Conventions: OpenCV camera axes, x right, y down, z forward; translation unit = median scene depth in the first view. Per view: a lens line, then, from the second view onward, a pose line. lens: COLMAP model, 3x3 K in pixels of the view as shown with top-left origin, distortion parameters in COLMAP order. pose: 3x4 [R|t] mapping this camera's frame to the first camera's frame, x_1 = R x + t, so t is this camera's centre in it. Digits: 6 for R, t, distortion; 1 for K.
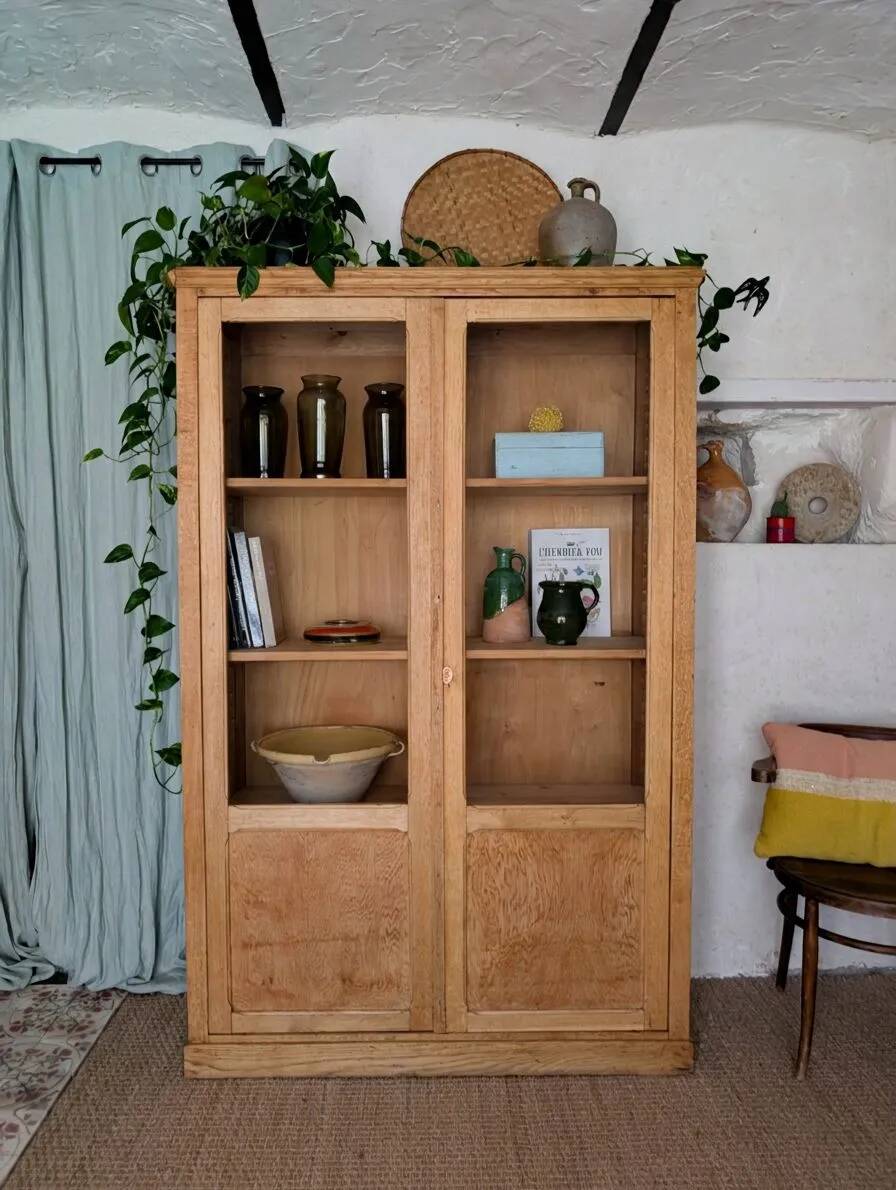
lens RADIAL K [[848.5, 0, 442.8], [0, 848.5, 587.1], [0, 0, 1]] dist [0.007279, -0.008231]
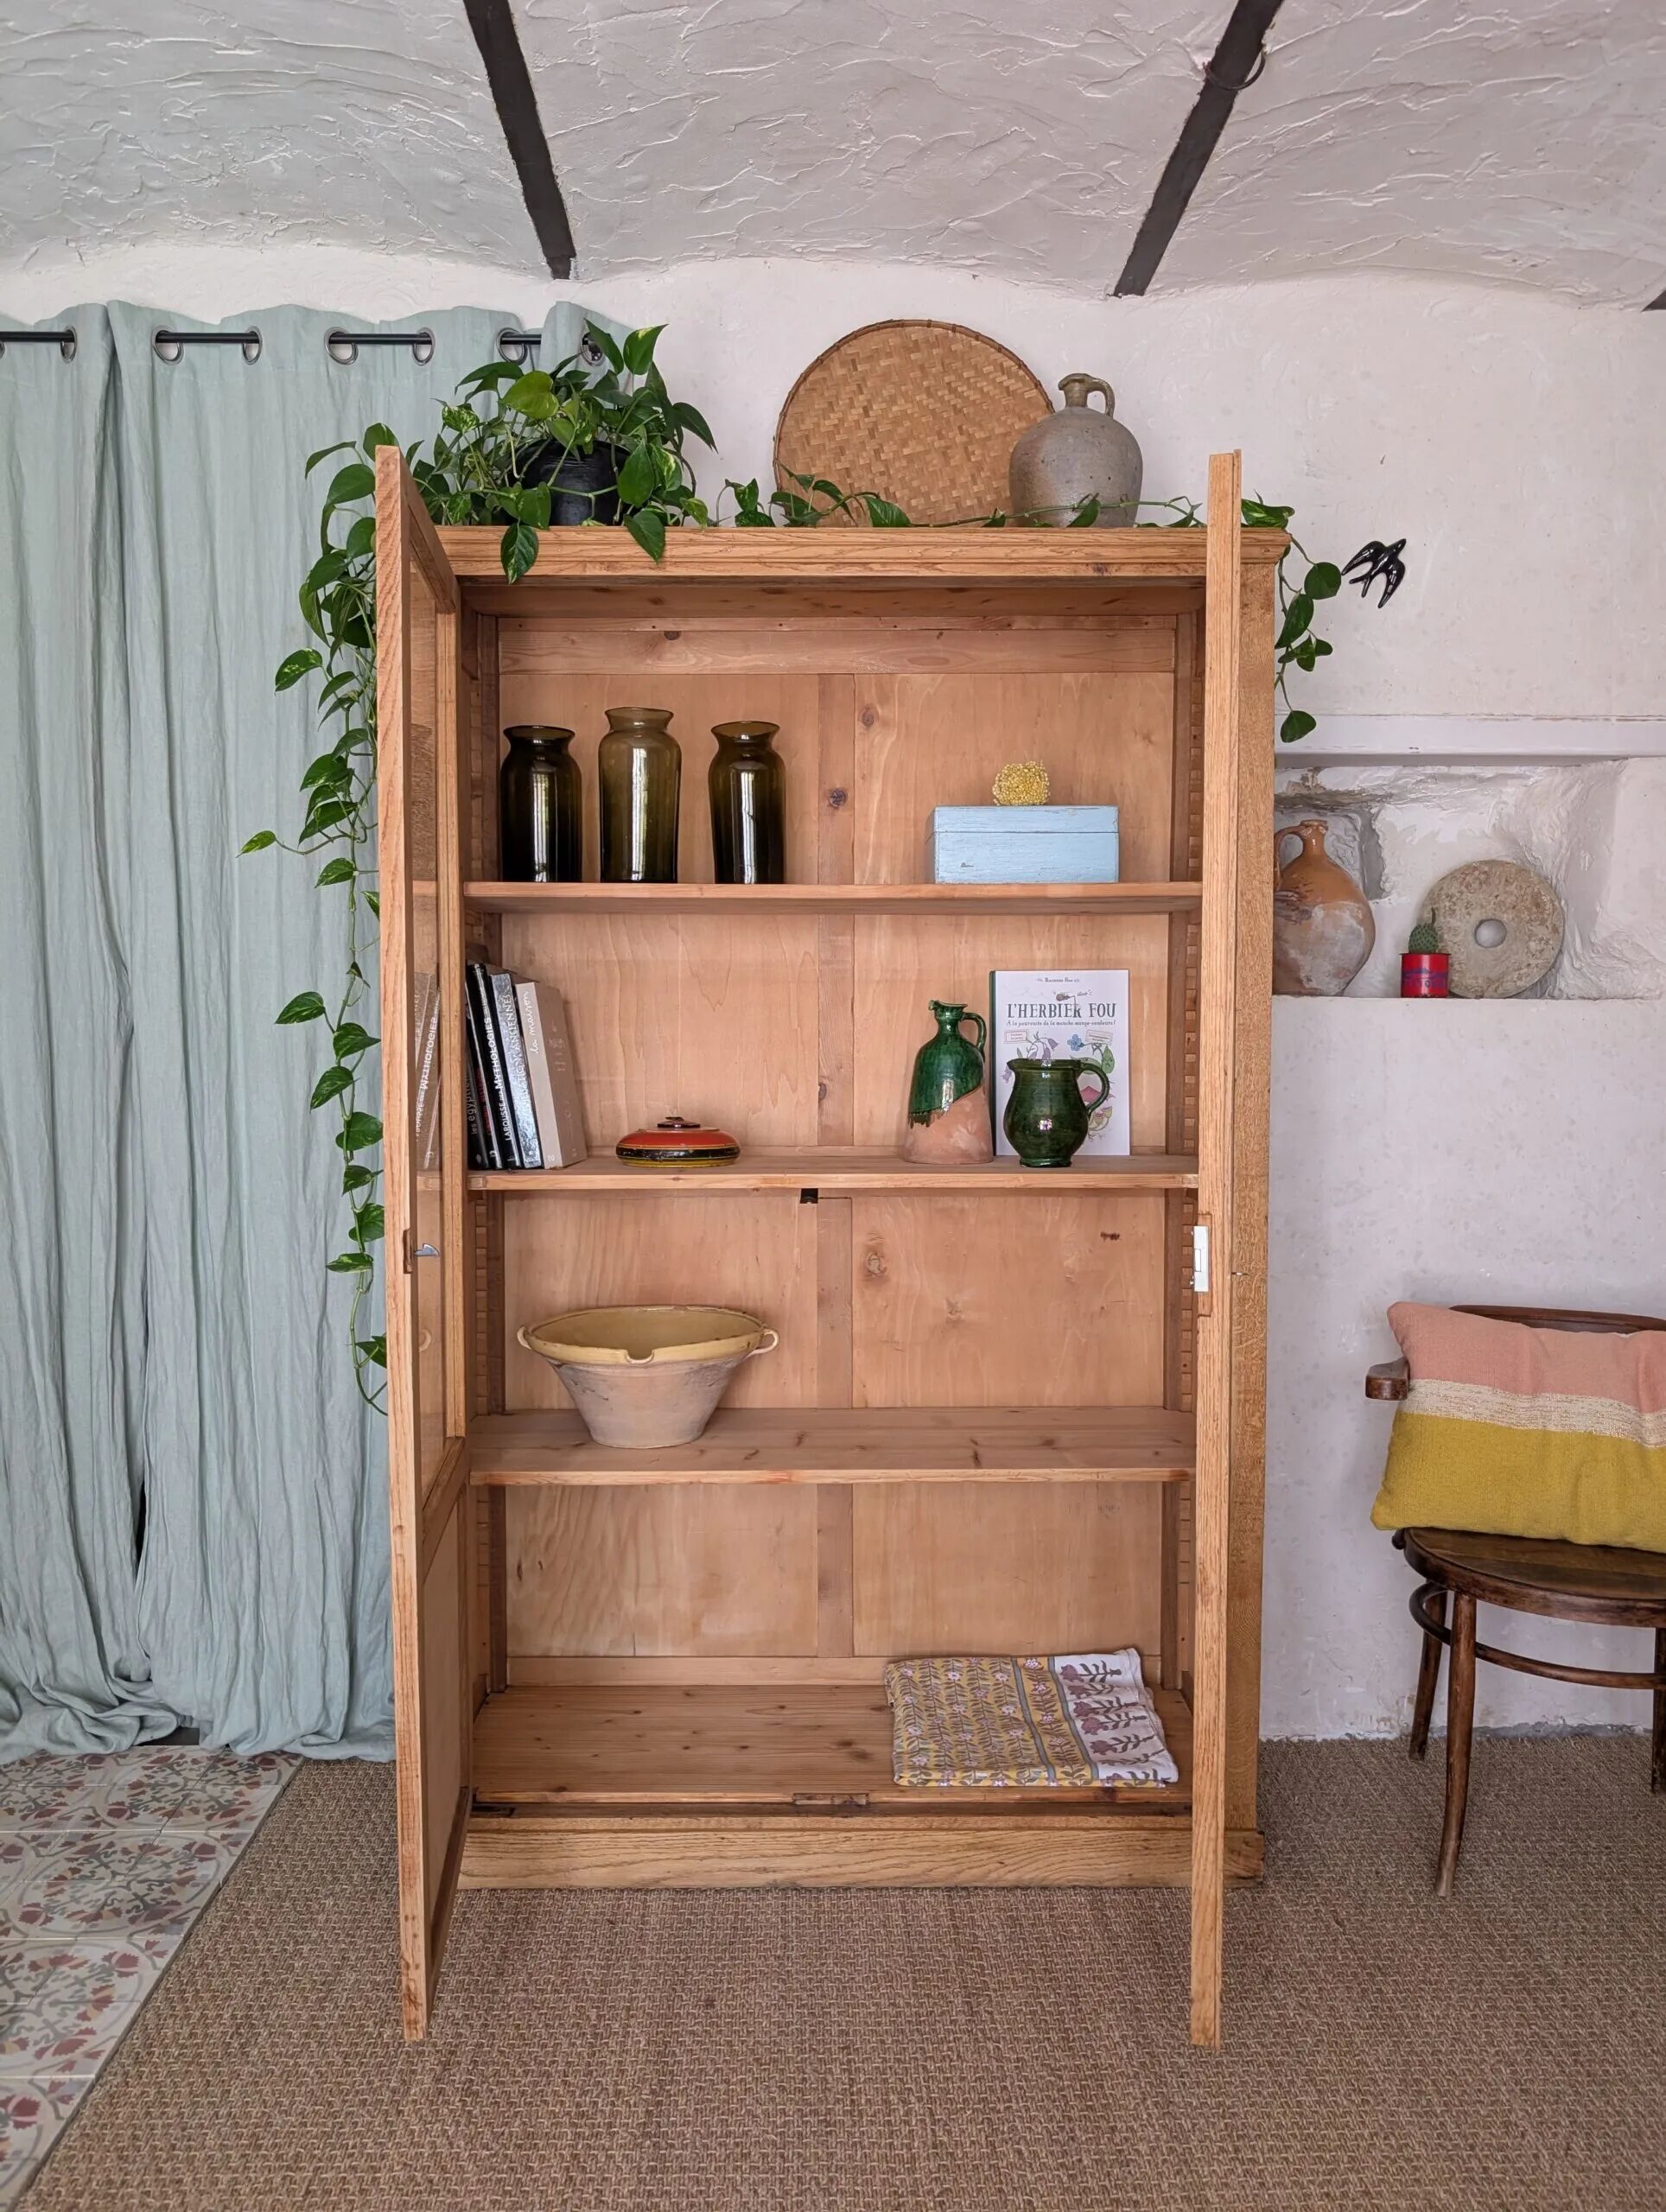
lens RADIAL K [[1580.0, 0, 828.8], [0, 1580.0, 1099.1], [0, 0, 1]] dist [0.002416, -0.004191]
pose [[0.999993, 0.003703, -0.001007, -0.009862], [-0.003697, 0.999972, 0.006492, 0.014910], [0.001031, -0.006488, 0.999978, -0.101072]]
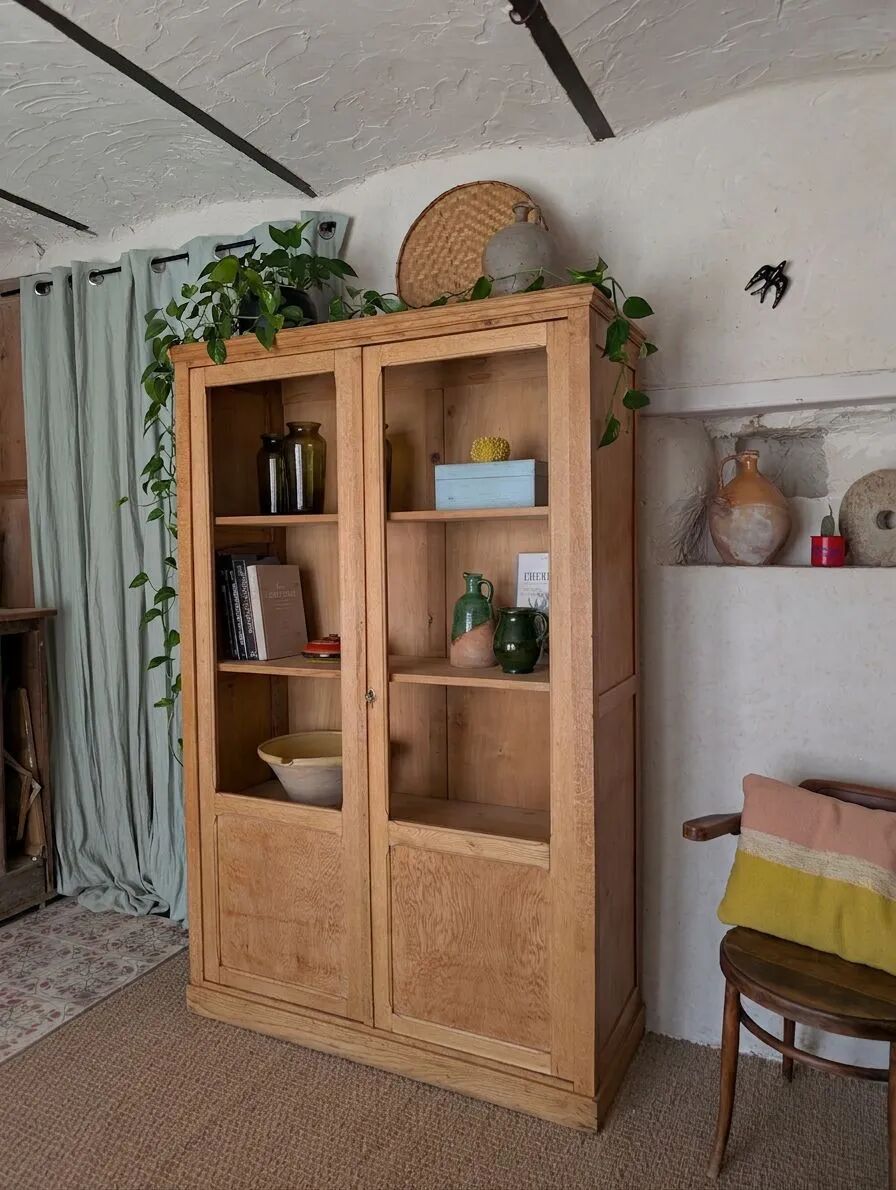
lens RADIAL K [[848.0, 0, 442.0], [0, 848.0, 584.3], [0, 0, 1]] dist [-0.002708, -0.003225]
pose [[0.894472, 0.012688, -0.446944, 0.538942], [-0.008879, 0.999904, 0.010616, -0.048490], [0.447035, -0.005527, 0.894499, 0.078457]]
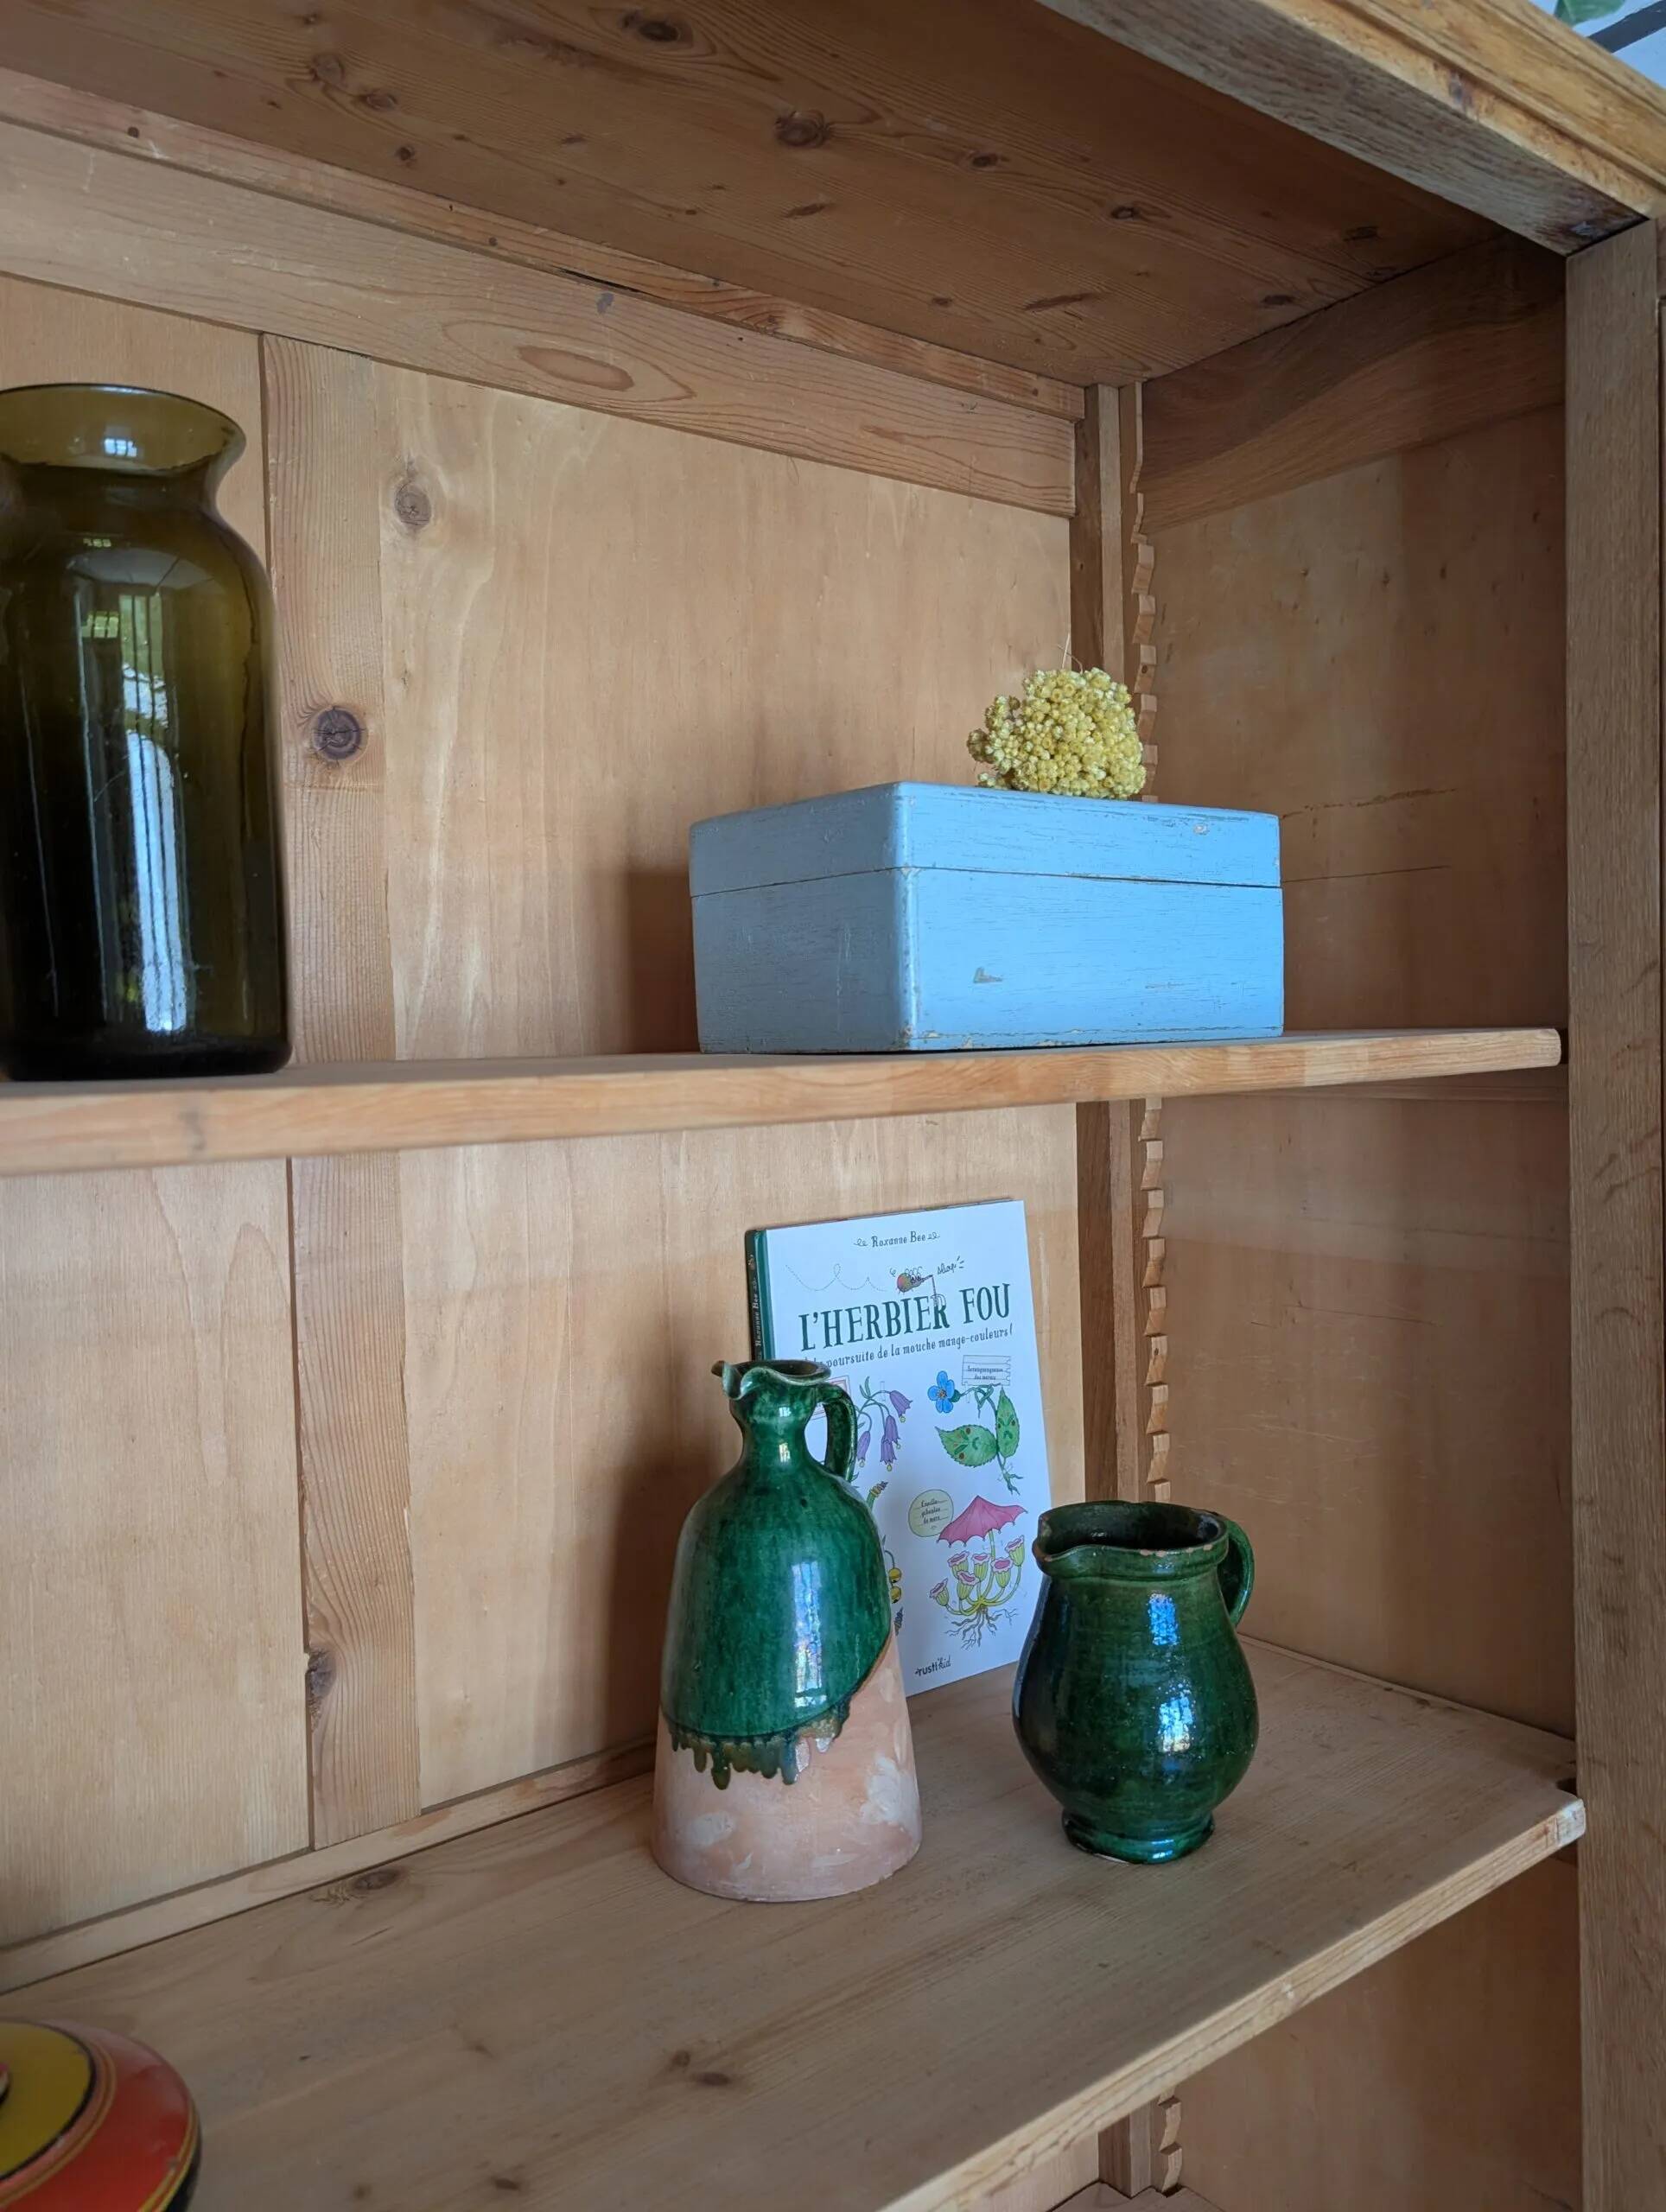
lens RADIAL K [[1681.3, 0, 863.1], [0, 1681.3, 1067.8], [0, 0, 1]] dist [0.026878, -0.001522]
pose [[0.779083, -0.031227, 0.626143, -0.167786], [0.053405, 0.998434, -0.016656, -0.117445], [-0.624642, 0.046415, 0.779530, 0.739867]]
